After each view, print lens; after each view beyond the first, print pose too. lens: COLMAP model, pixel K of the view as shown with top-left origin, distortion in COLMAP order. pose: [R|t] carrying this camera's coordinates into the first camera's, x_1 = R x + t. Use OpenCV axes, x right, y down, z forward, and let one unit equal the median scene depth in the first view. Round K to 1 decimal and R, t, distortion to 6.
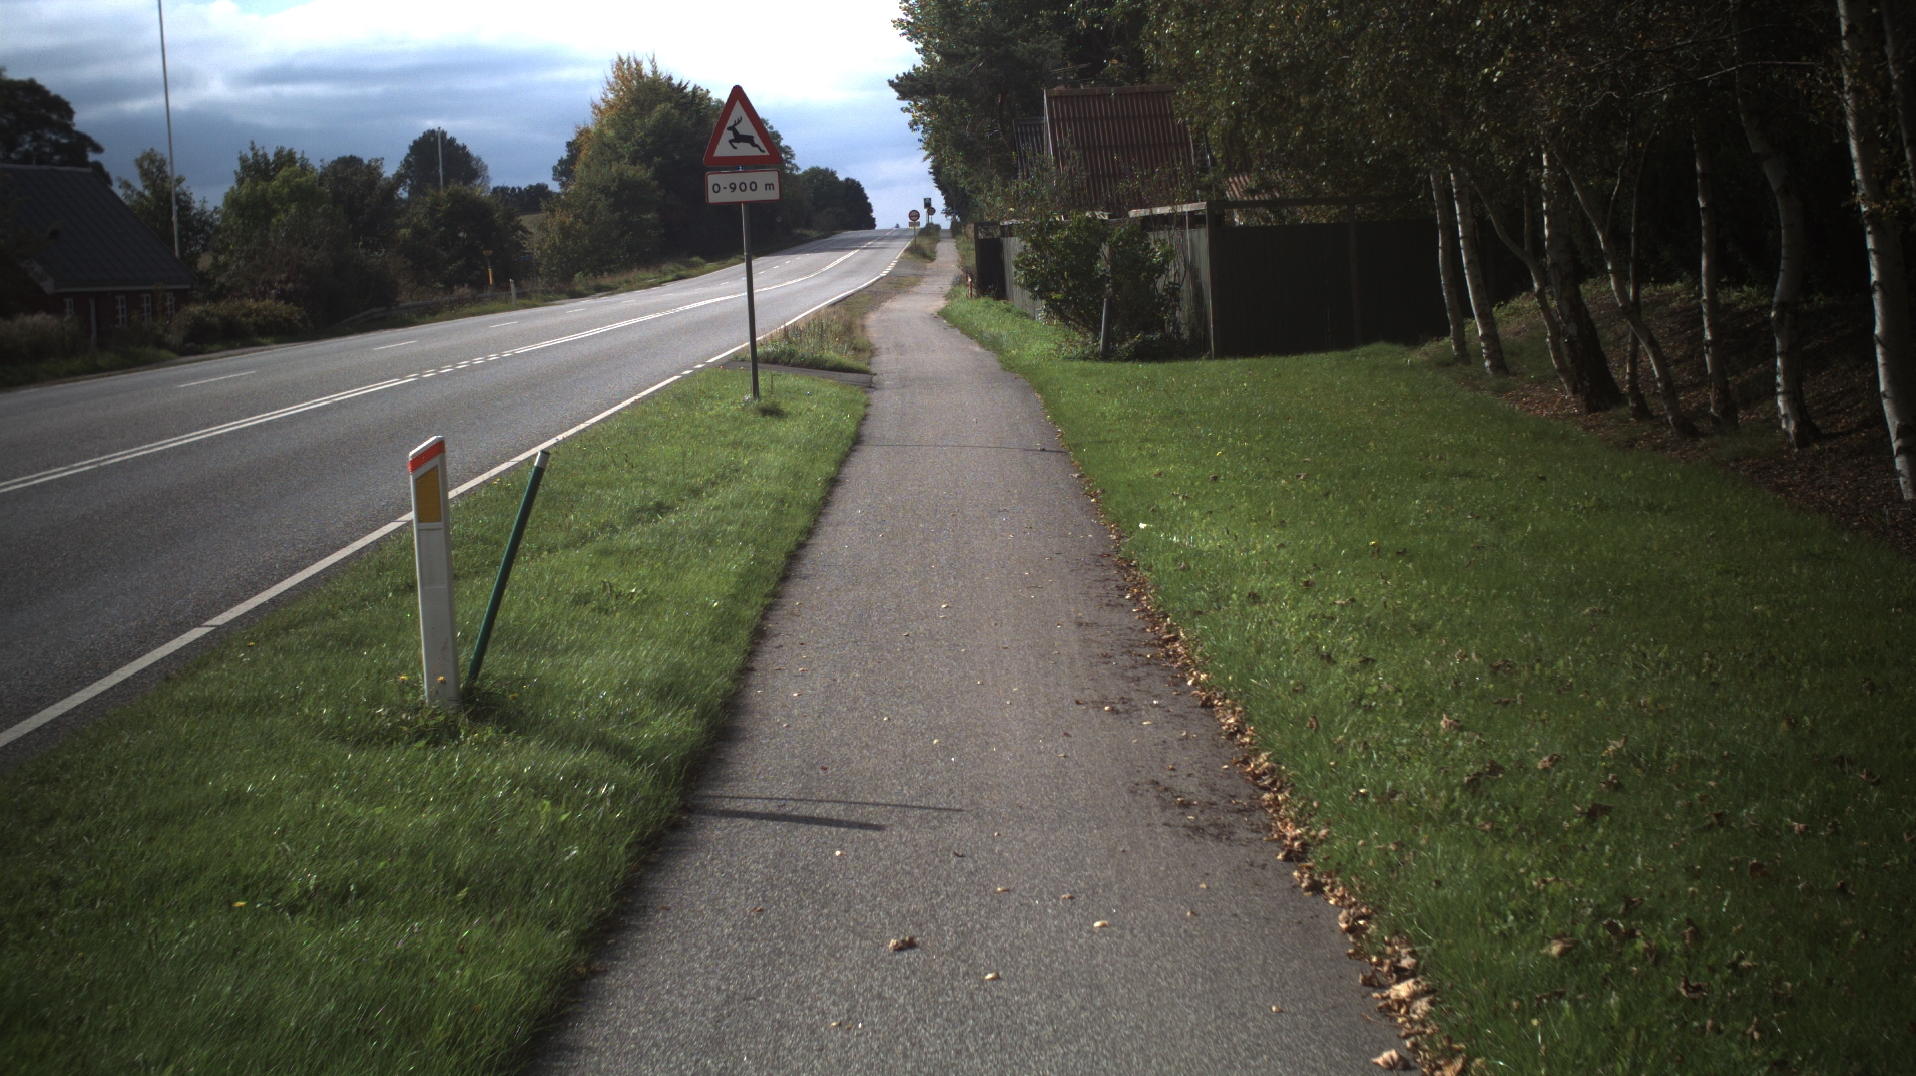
lens RADIAL K [[3534.5, 0, 958.0], [0, 3534.5, 538.0], [0, 0, 1]] dist [-0.259406, 0.053795]
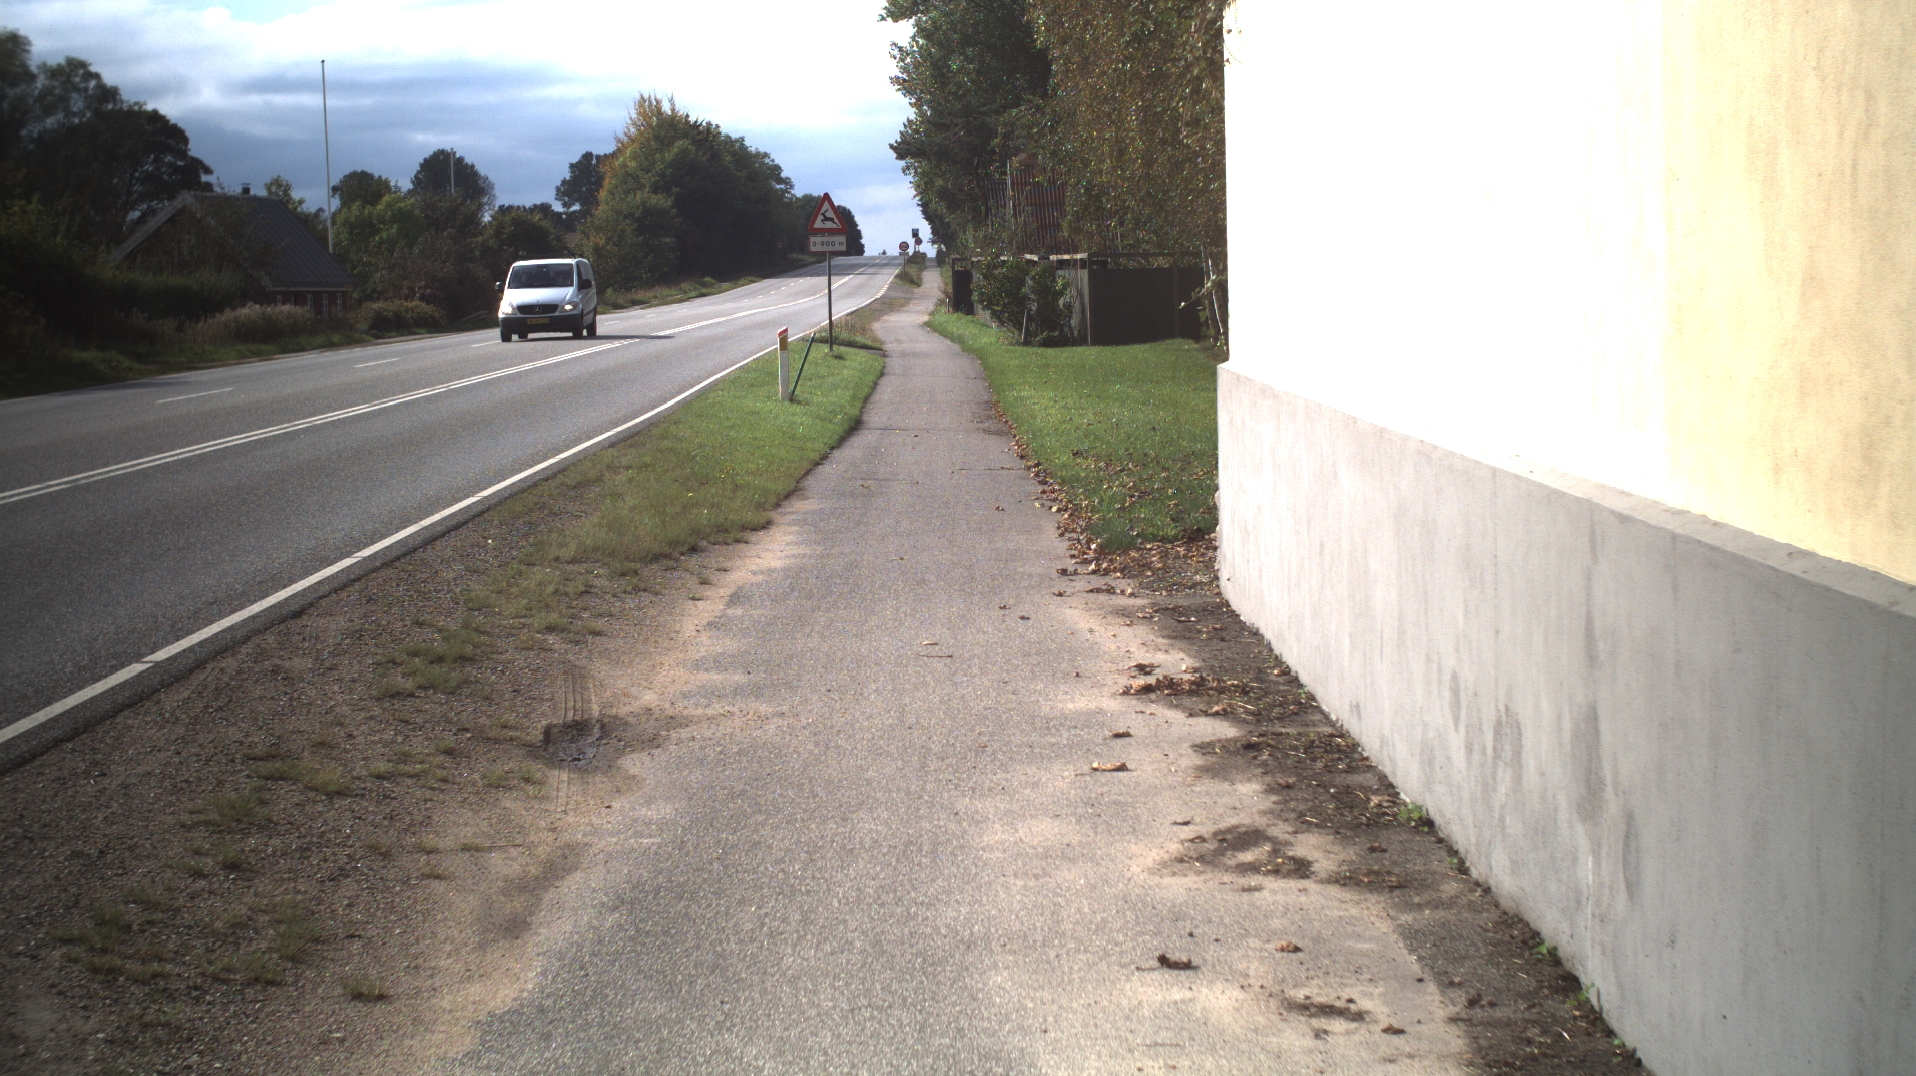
lens RADIAL K [[3534.5, 0, 958.0], [0, 3534.5, 538.0], [0, 0, 1]] dist [-0.259406, 0.053795]
pose [[0.999637, 0.026248, 0.006063, 0.001604], [-0.026201, 0.999626, -0.007801, 0.030326], [-0.006265, 0.007639, 0.999951, -0.376309]]
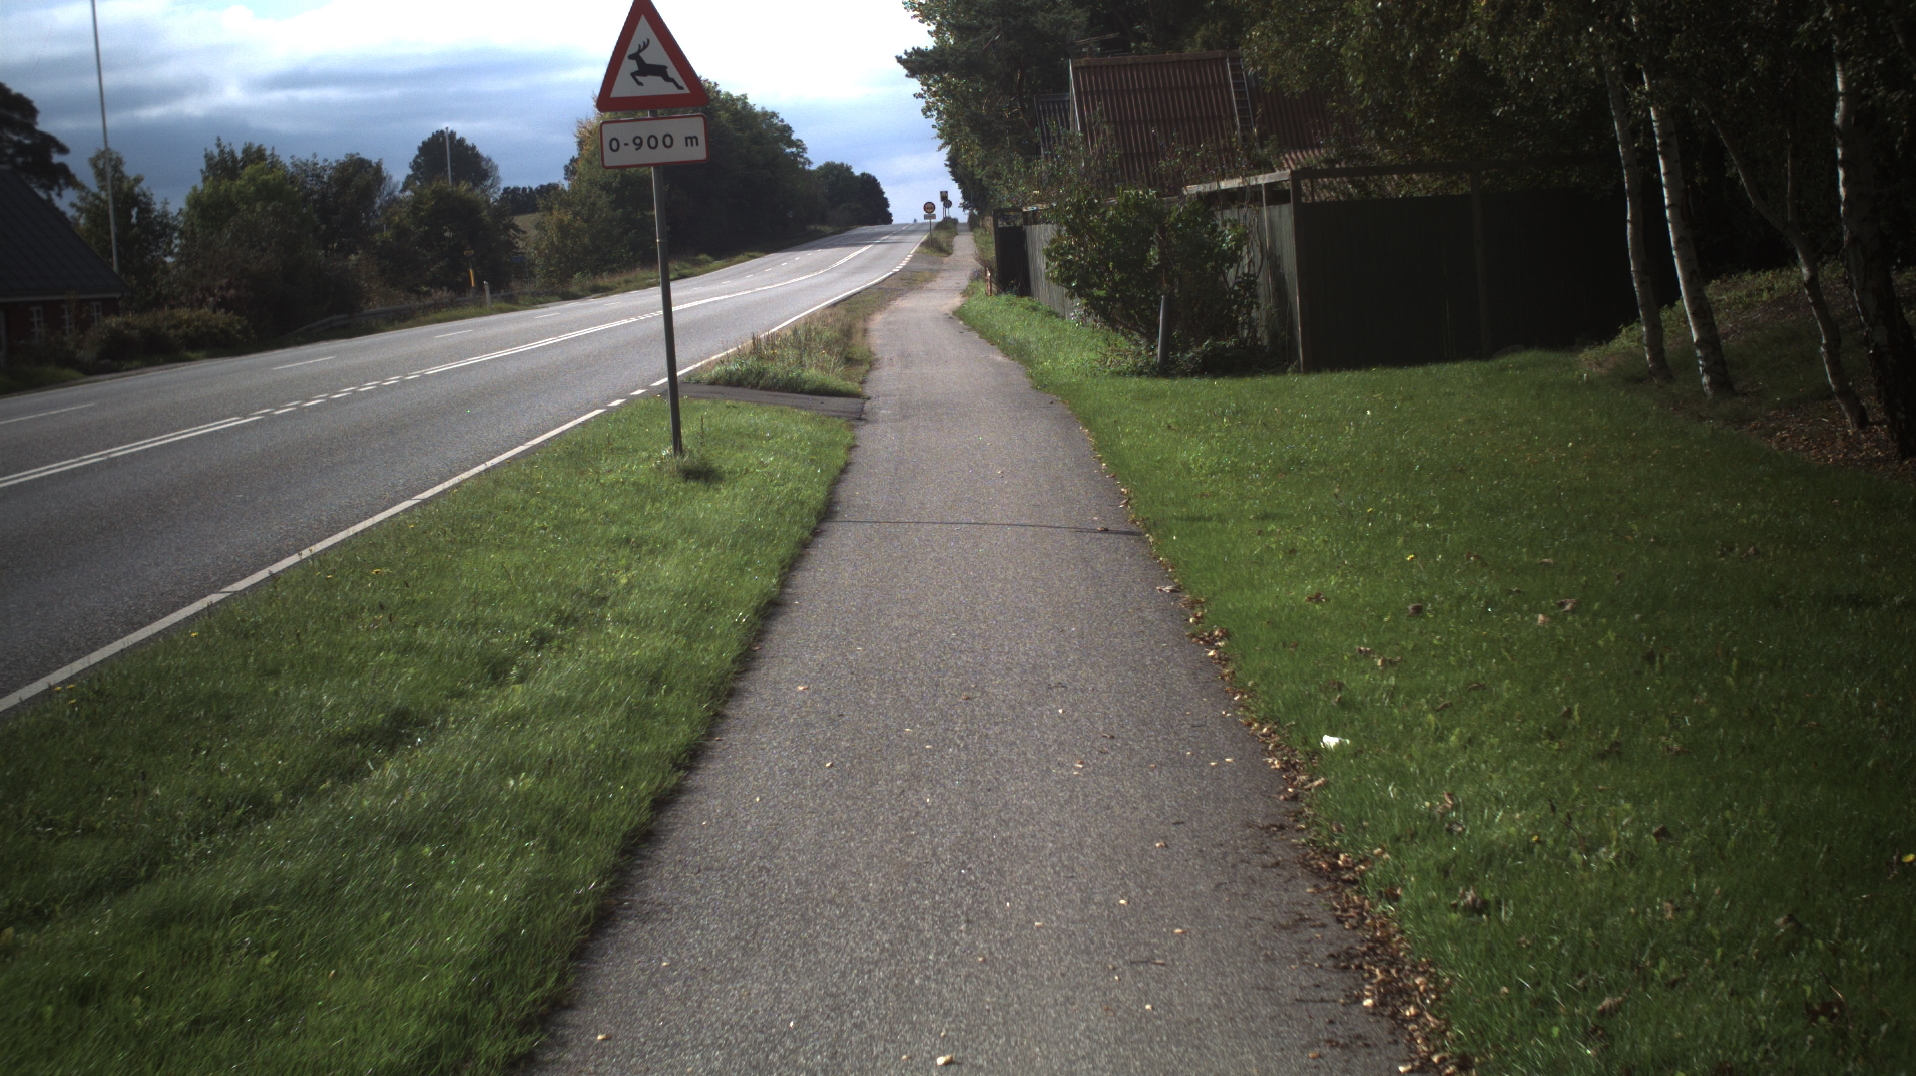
lens RADIAL K [[3534.5, 0, 958.0], [0, 3534.5, 538.0], [0, 0, 1]] dist [-0.259406, 0.053795]
pose [[0.999874, -0.014546, -0.006434, 0.000312], [0.014555, 0.999893, 0.001405, -0.009197], [0.006413, -0.001498, 0.999978, 0.126129]]
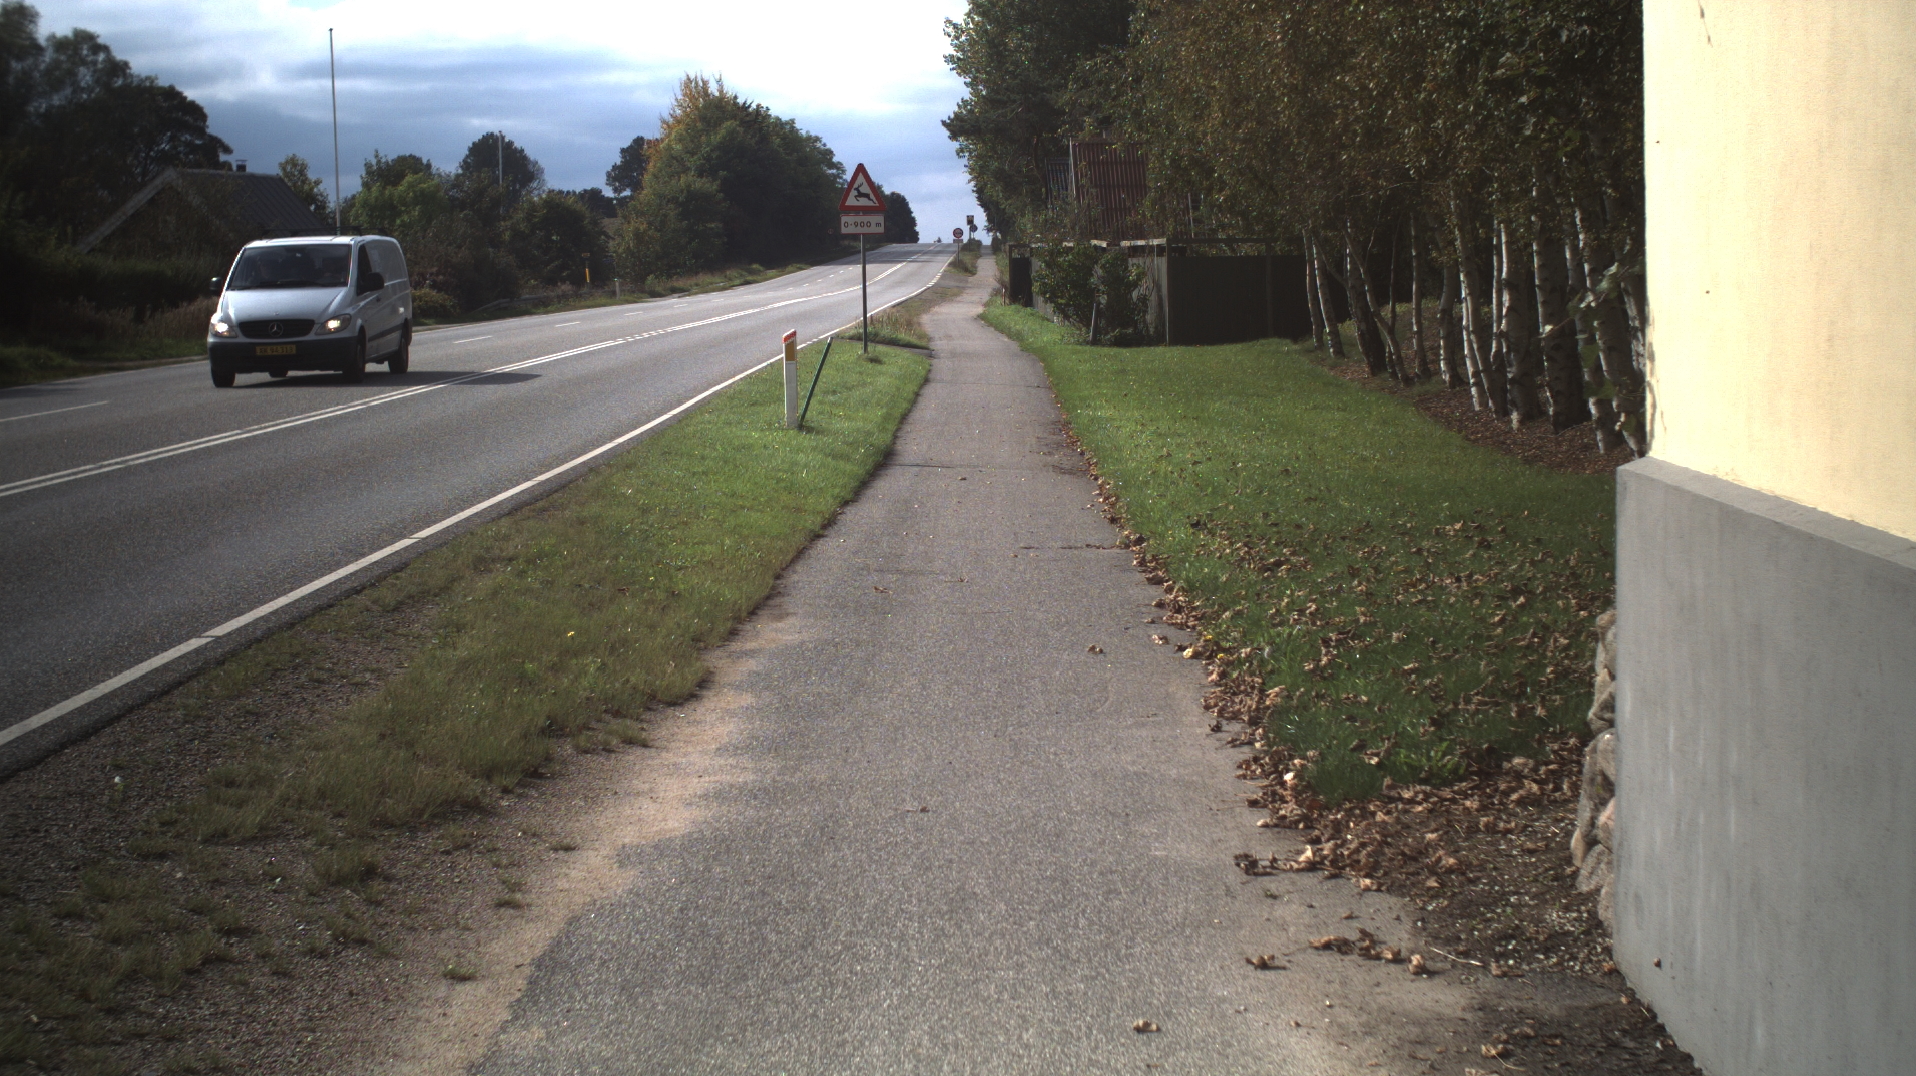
lens RADIAL K [[3534.5, 0, 958.0], [0, 3534.5, 538.0], [0, 0, 1]] dist [-0.259406, 0.053795]
pose [[0.999451, 0.031859, -0.009059, 0.001284], [-0.031896, 0.999483, -0.004020, 0.020146], [0.008927, 0.004306, 0.999951, -0.250731]]
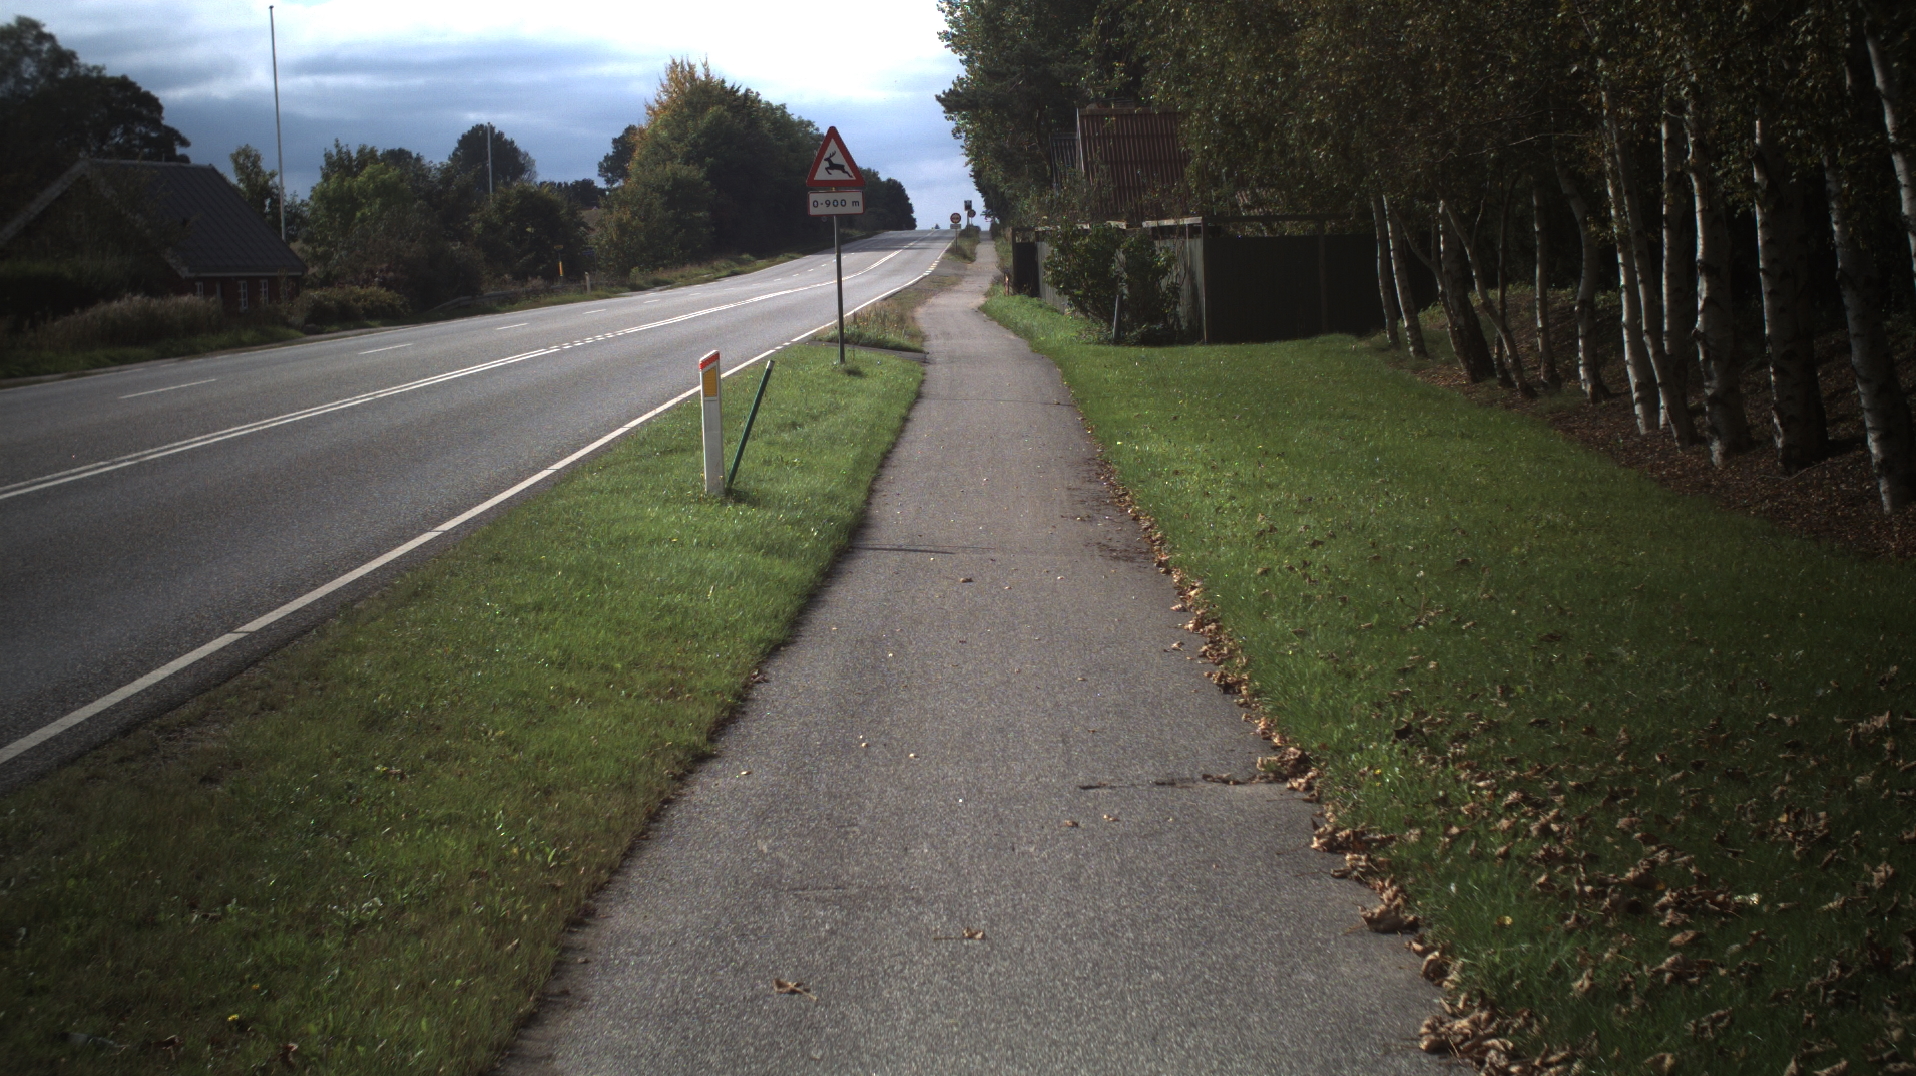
lens RADIAL K [[3534.5, 0, 958.0], [0, 3534.5, 538.0], [0, 0, 1]] dist [-0.259406, 0.053795]
pose [[0.999817, 0.016478, -0.009706, -0.000041], [-0.016481, 0.999864, -0.000189, 0.009893], [0.009702, 0.000349, 0.999953, -0.125398]]
